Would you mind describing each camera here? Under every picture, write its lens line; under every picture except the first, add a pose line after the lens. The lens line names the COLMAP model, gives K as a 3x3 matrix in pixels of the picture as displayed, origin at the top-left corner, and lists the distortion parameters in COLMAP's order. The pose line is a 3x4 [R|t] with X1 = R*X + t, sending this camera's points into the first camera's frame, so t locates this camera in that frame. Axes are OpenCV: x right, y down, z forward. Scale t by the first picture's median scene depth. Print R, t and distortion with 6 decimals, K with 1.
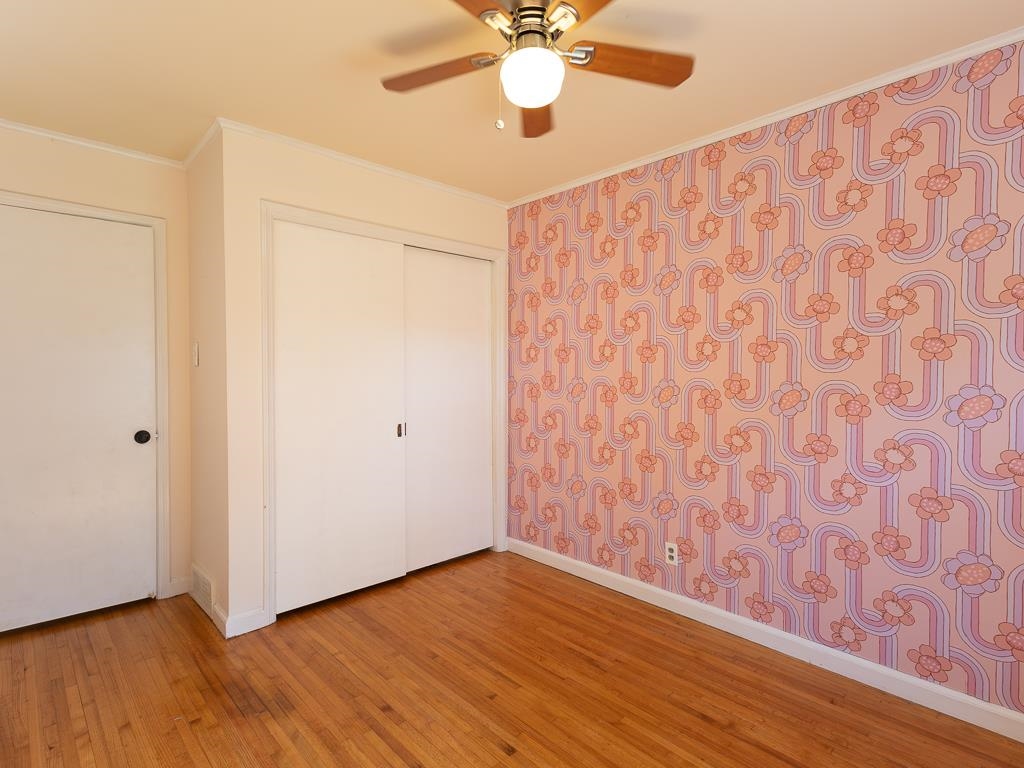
lens RADIAL K [[526.2, 0, 501.2], [0, 526.2, 384.2], [0, 0, 1]] dist [0.013177, -0.001789]
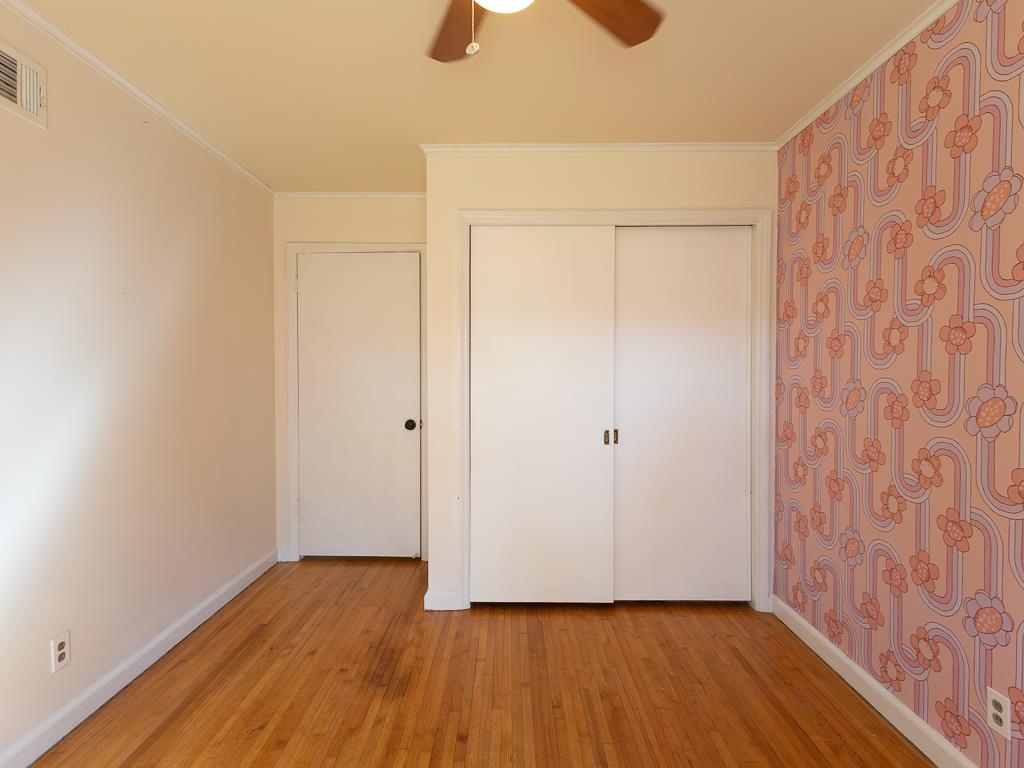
lens RADIAL K [[526.2, 0, 501.2], [0, 526.2, 384.2], [0, 0, 1]] dist [0.013177, -0.001789]
pose [[0.731371, 0.015809, -0.681797, 0.285744], [-0.016321, 0.999851, 0.005677, -0.004010], [0.681785, 0.006976, 0.731519, 0.236823]]
